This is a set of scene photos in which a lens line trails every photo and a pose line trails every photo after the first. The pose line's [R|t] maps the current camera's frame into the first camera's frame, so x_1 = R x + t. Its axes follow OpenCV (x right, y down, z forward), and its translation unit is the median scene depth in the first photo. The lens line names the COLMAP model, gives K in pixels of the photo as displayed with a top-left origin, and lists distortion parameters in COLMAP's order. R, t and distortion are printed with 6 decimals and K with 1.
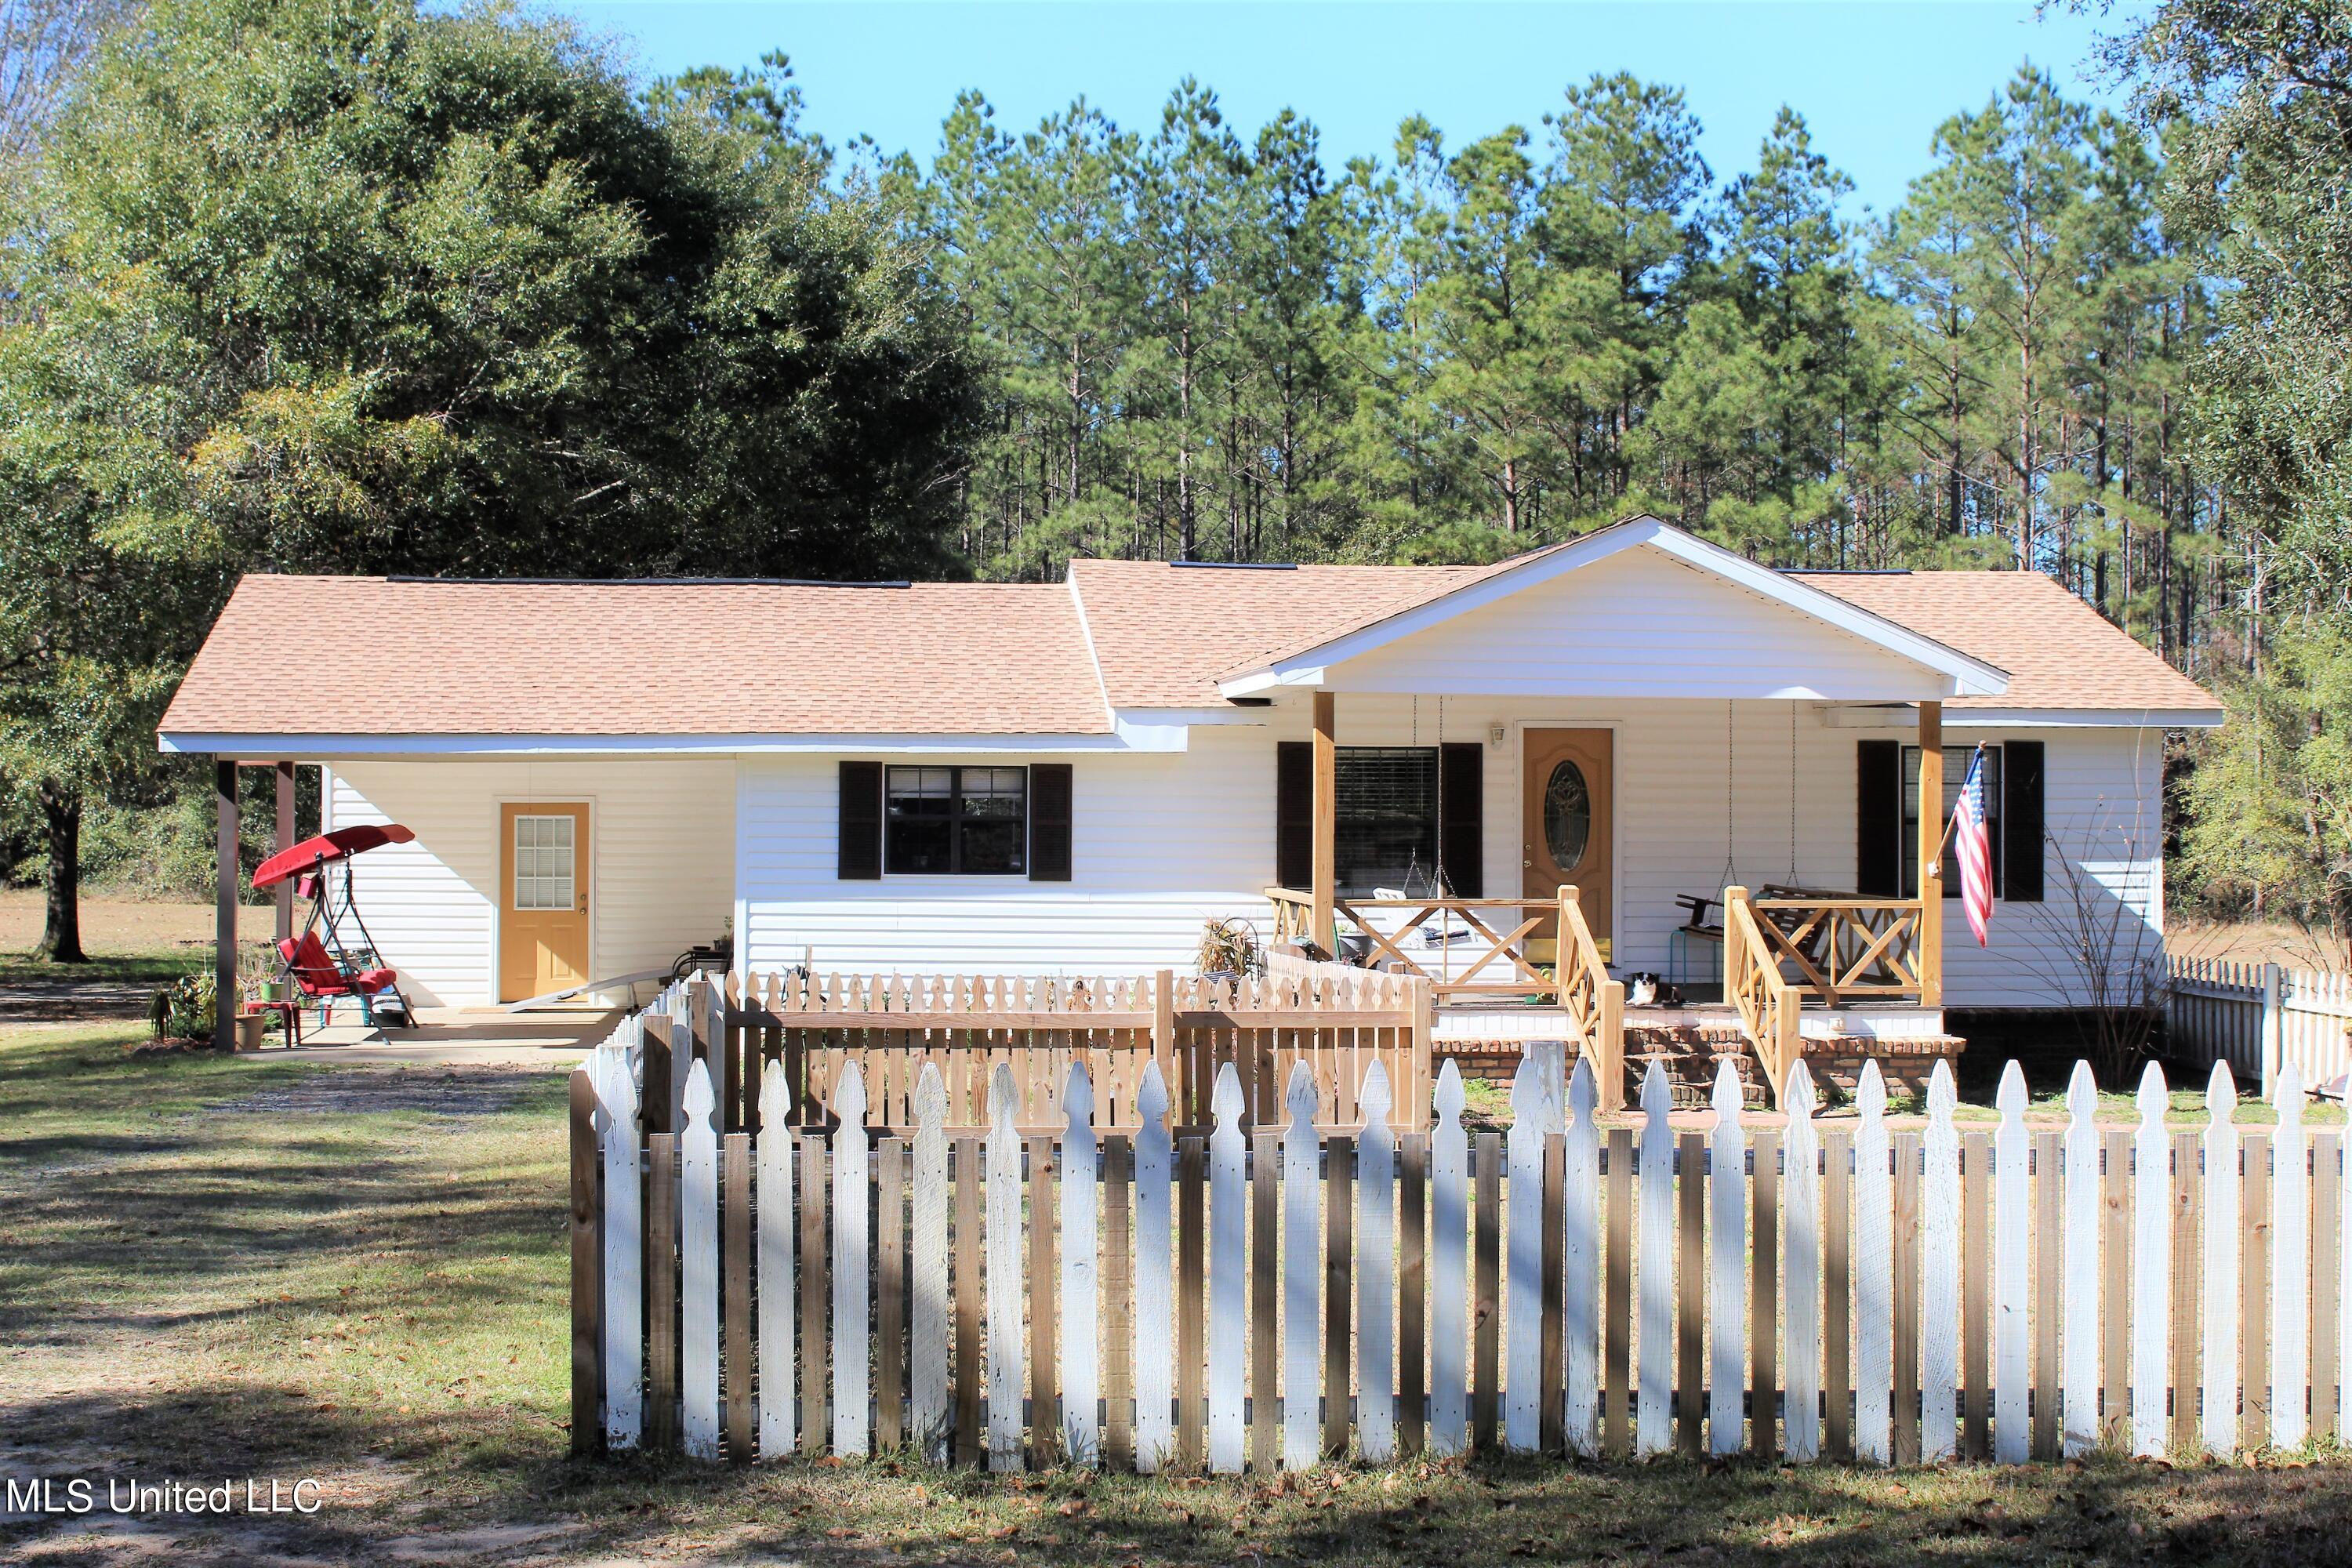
lens RADIAL K [[3508.7, 0, 1067.9], [0, 3508.7, 739.3], [0, 0, 1]] dist [-0.051016, 0.141175]
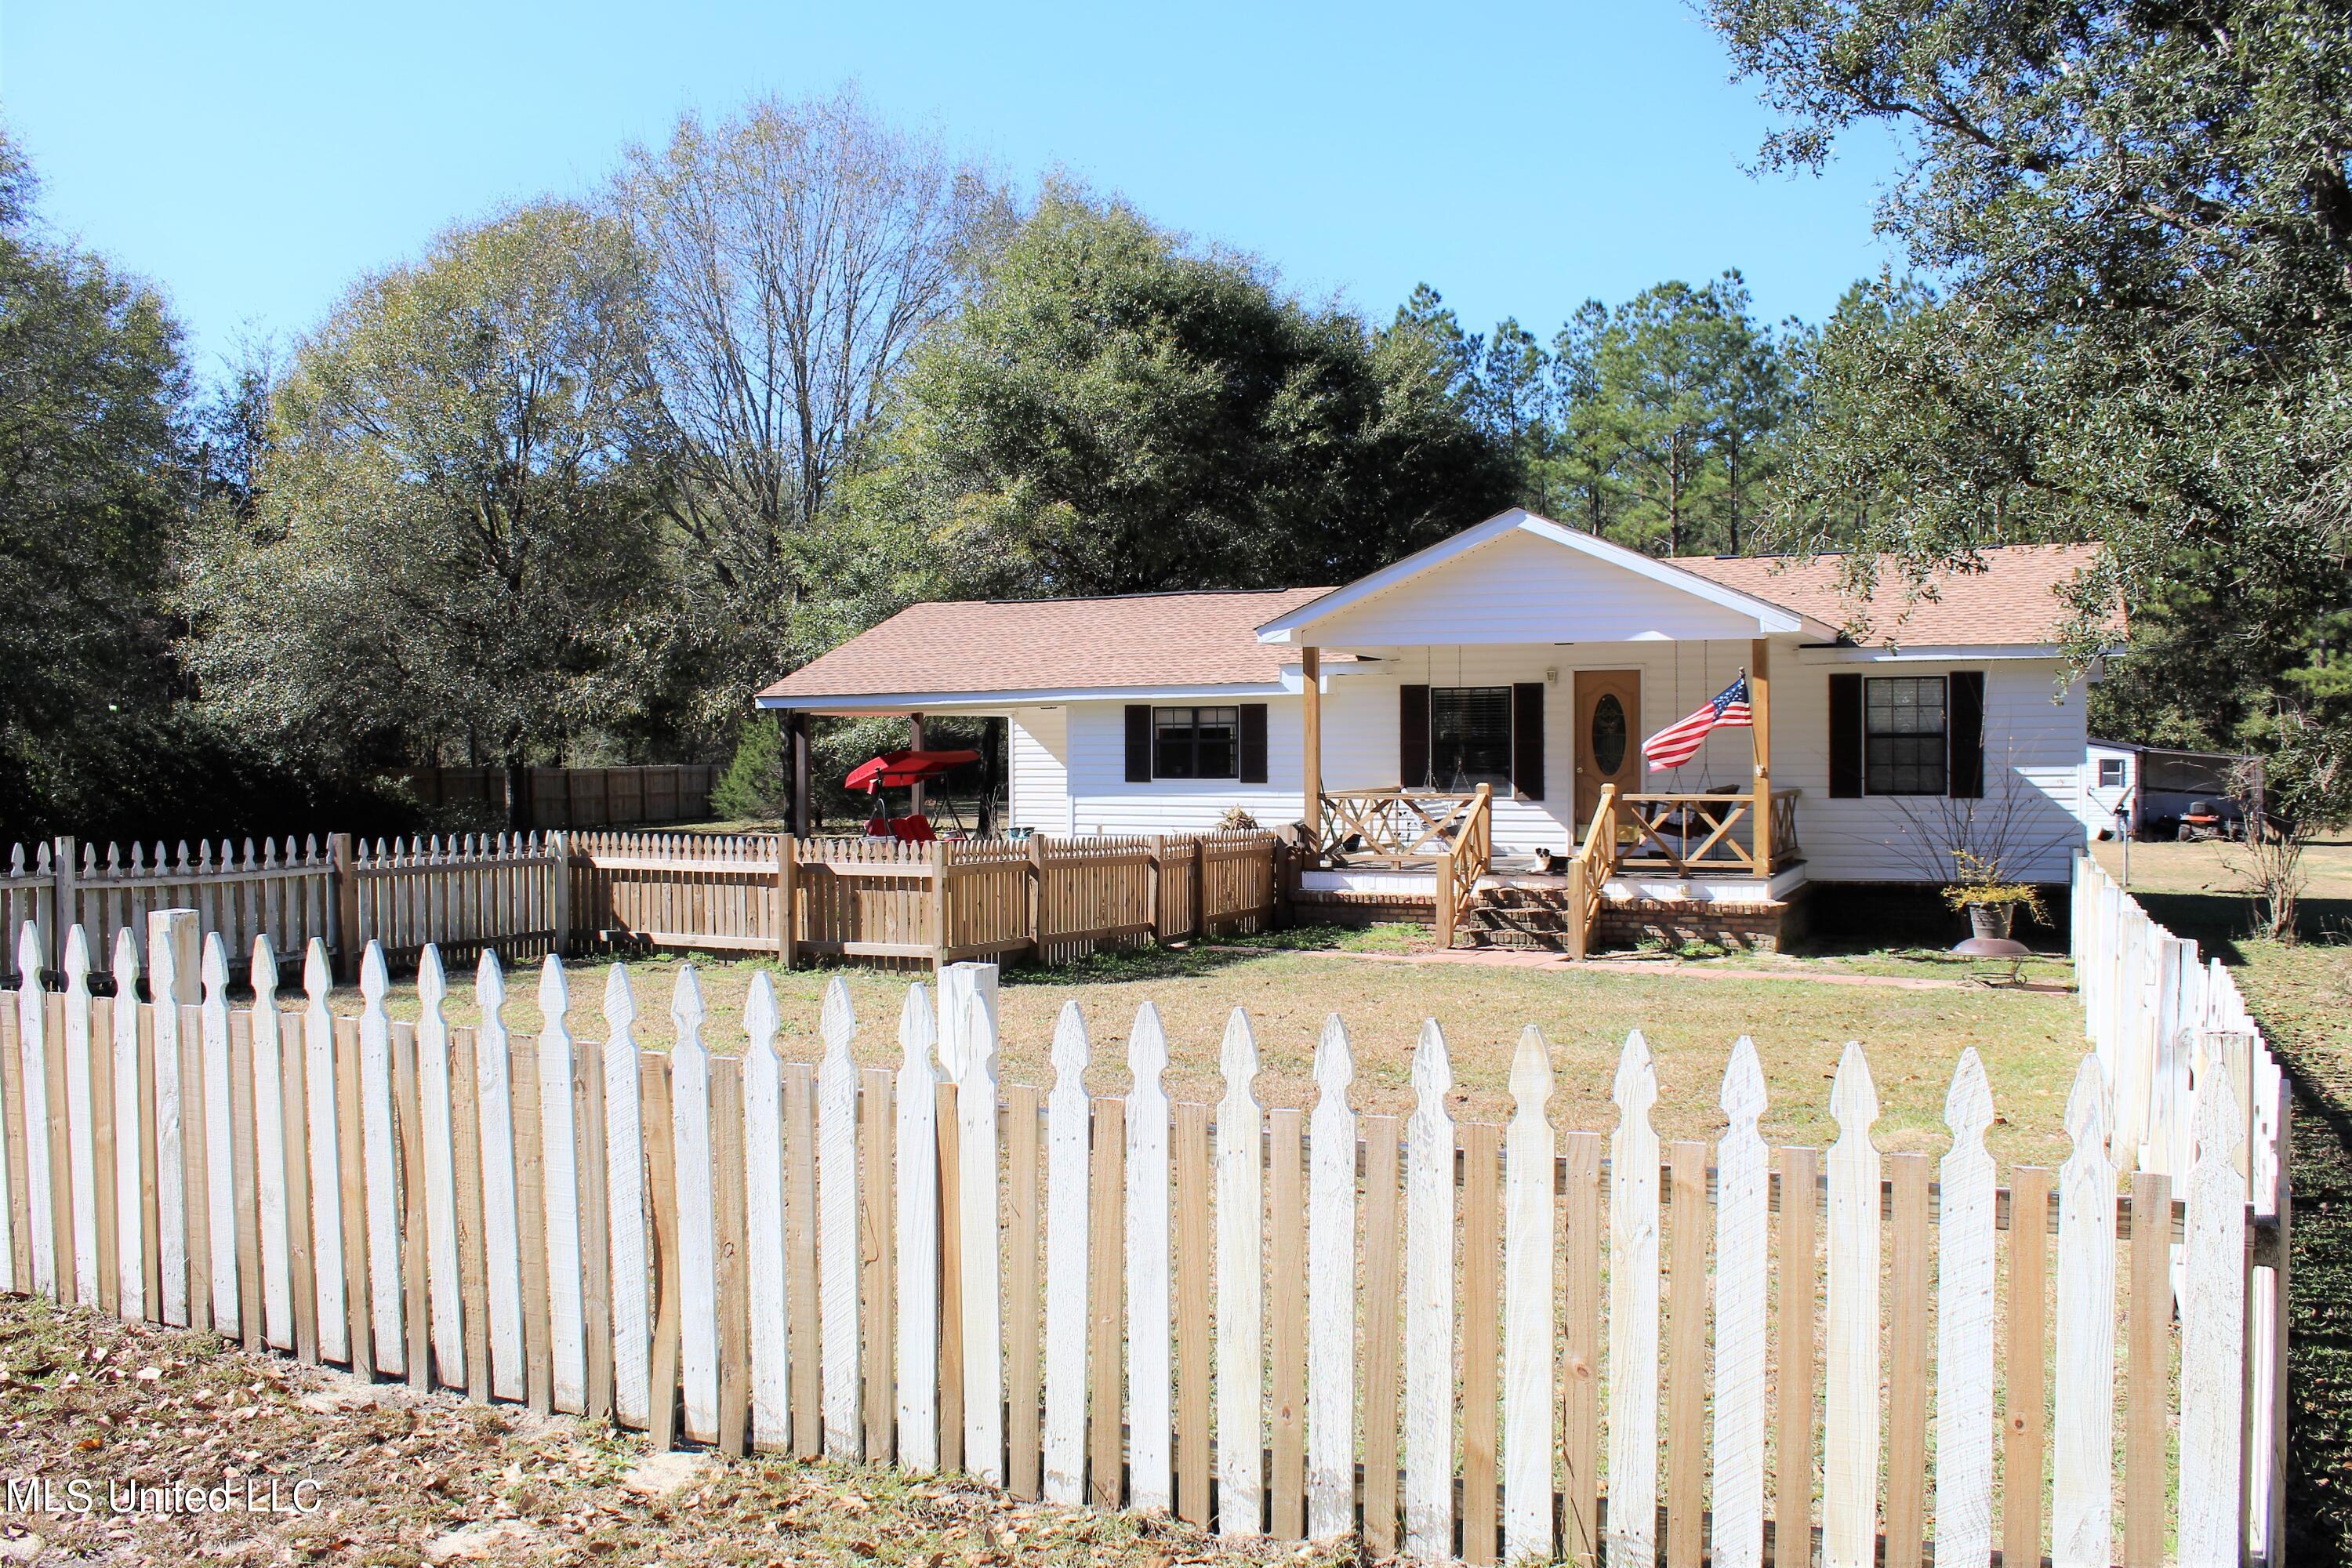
lens RADIAL K [[2037.2, 0, 1176.0], [0, 2037.2, 784.0], [0, 0, 1]] dist [-0.167228, 0.159579]
pose [[0.863342, -0.002025, -0.504615, 0.410177], [0.018364, 0.999456, 0.027408, 0.017050], [0.504285, -0.032929, 0.862909, 0.244857]]
